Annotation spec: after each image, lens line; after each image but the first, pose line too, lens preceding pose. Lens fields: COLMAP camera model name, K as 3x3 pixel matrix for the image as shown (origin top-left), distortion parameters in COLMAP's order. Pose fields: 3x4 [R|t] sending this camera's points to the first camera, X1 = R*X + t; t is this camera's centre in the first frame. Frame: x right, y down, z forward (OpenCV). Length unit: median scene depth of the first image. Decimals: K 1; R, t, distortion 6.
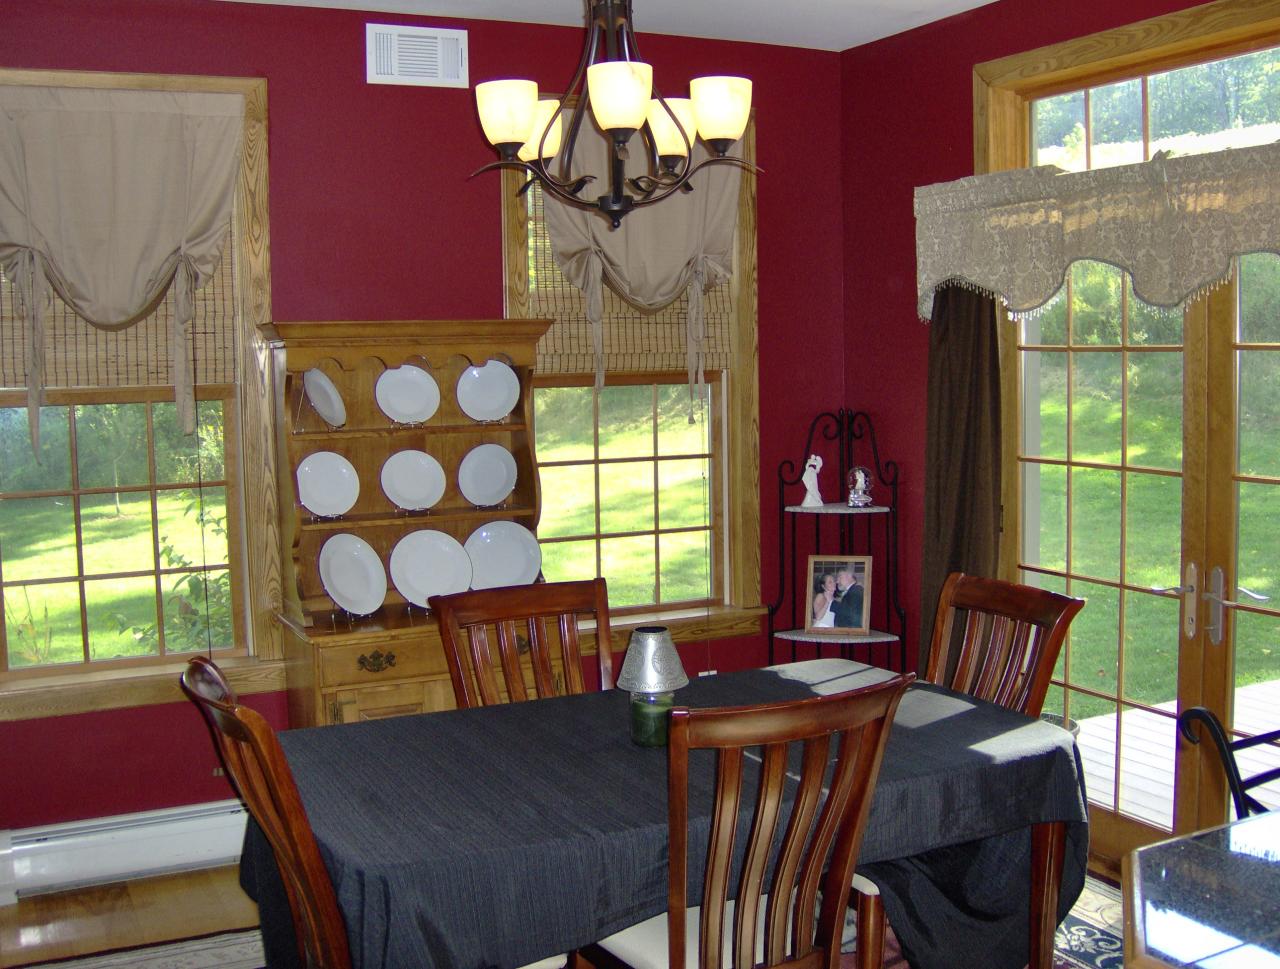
lens RADIAL K [[1412.9, 0, 646.1], [0, 1412.9, 480.1], [0, 0, 1]] dist [-0.196870, 0.152927]
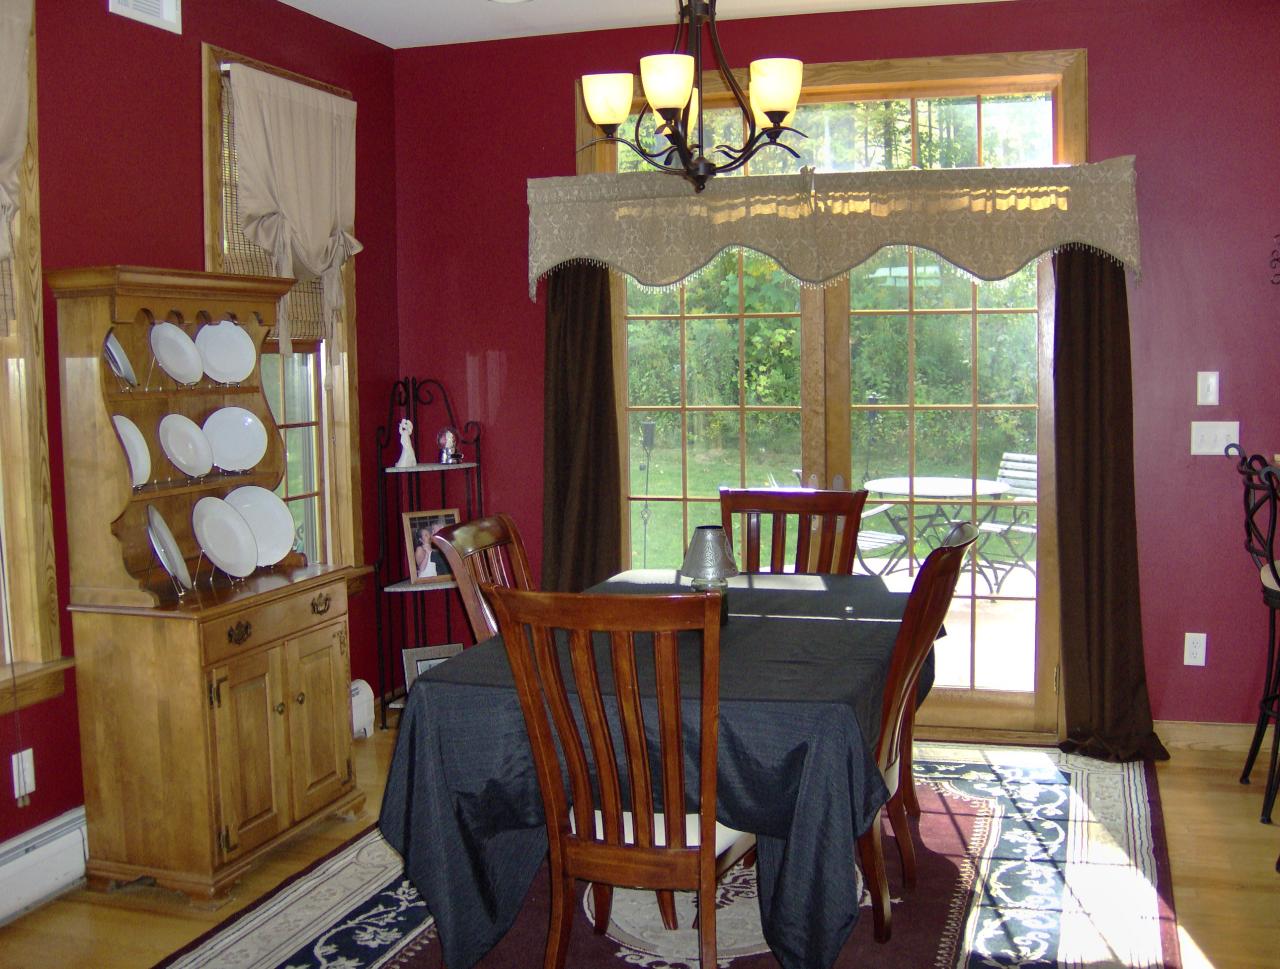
lens RADIAL K [[1412.9, 0, 646.1], [0, 1412.9, 480.1], [0, 0, 1]] dist [-0.196870, 0.152927]
pose [[0.686117, -0.056293, 0.725310, -0.629045], [0.069044, 0.997540, 0.012108, 0.033369], [-0.724207, 0.041770, 0.688316, 0.149866]]
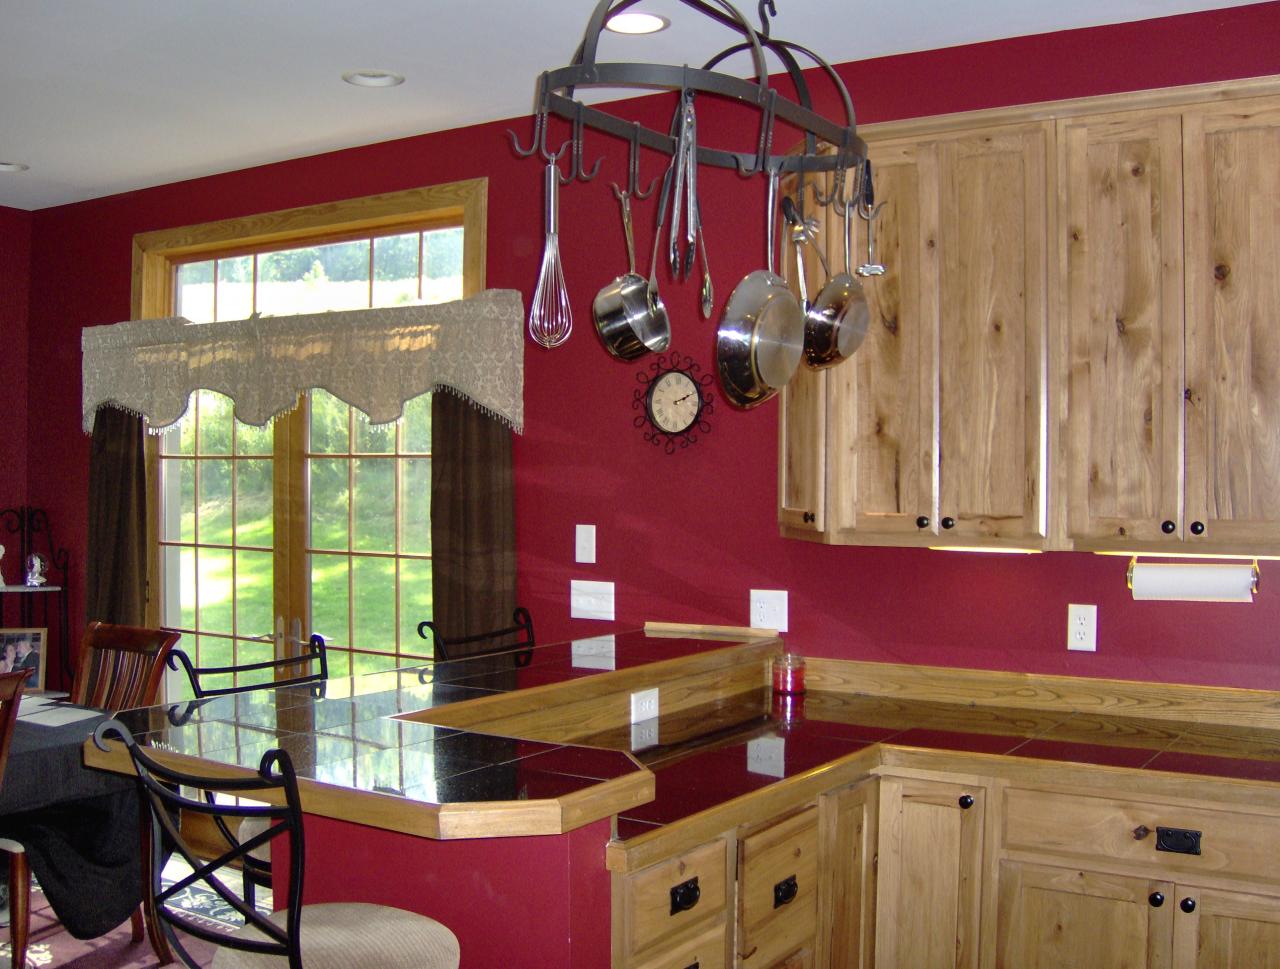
lens RADIAL K [[1412.9, 0, 646.1], [0, 1412.9, 480.1], [0, 0, 1]] dist [-0.196870, 0.152927]
pose [[0.864594, 0.023276, 0.501932, 0.016650], [0.023292, 0.995996, -0.086310, 0.047400], [-0.501931, 0.086314, 0.860590, -0.321765]]
